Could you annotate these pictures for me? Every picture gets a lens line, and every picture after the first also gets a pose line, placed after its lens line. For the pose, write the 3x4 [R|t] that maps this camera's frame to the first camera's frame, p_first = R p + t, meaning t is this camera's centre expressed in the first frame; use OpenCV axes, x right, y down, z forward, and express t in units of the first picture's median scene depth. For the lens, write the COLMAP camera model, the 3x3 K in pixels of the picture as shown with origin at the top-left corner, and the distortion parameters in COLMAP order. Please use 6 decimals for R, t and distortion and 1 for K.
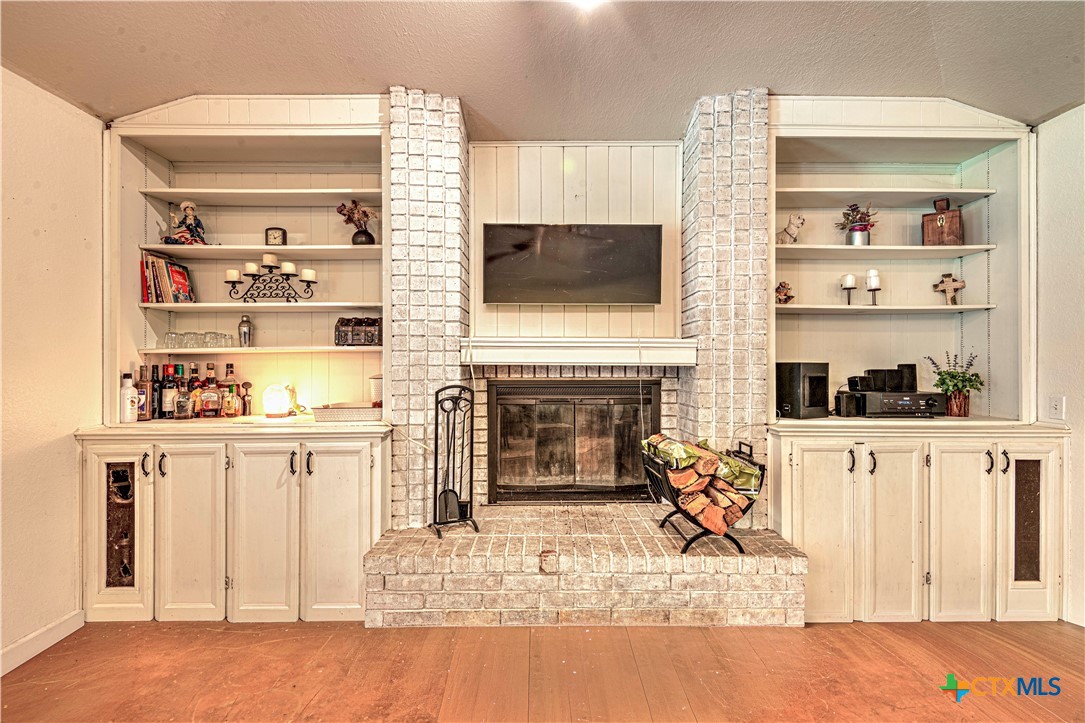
lens RADIAL K [[501.0, 0, 539.3], [0, 501.0, 364.6], [0, 0, 1]] dist [0.043117, -0.027574]
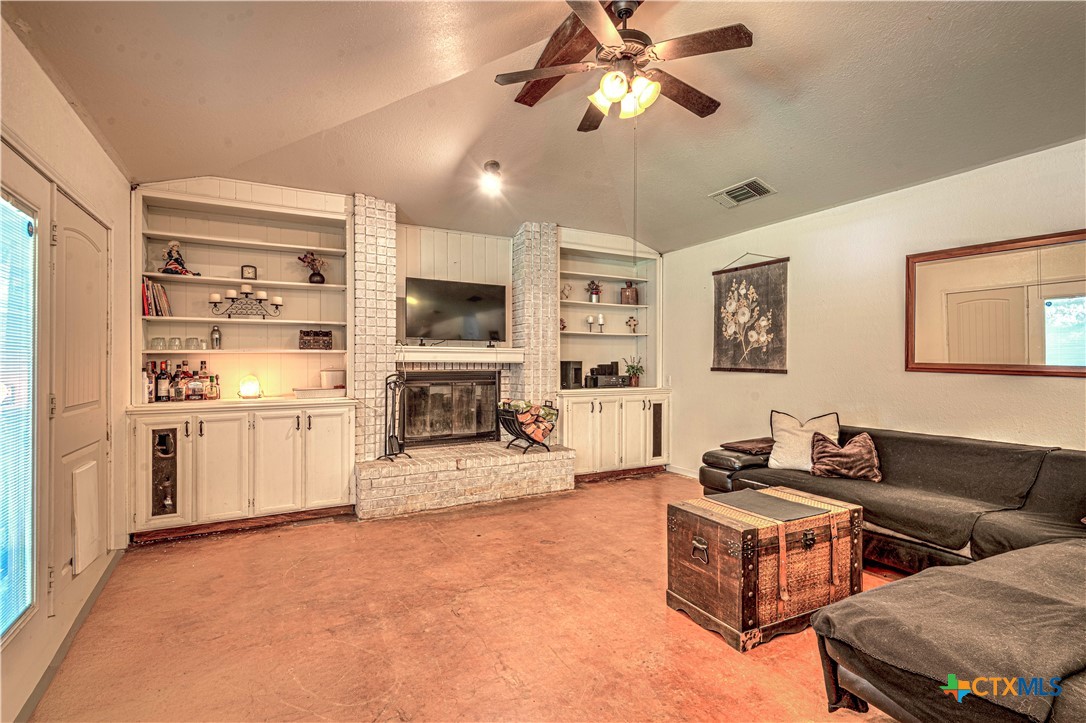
lens RADIAL K [[508.5, 0, 543.0], [0, 508.5, 361.5], [0, 0, 1]] dist [0.001940, 0.000064]
pose [[0.891899, 0.001213, 0.452233, -0.461013], [-0.001025, 0.999999, -0.000661, -0.000501], [-0.452234, 0.000126, 0.891899, -0.697728]]
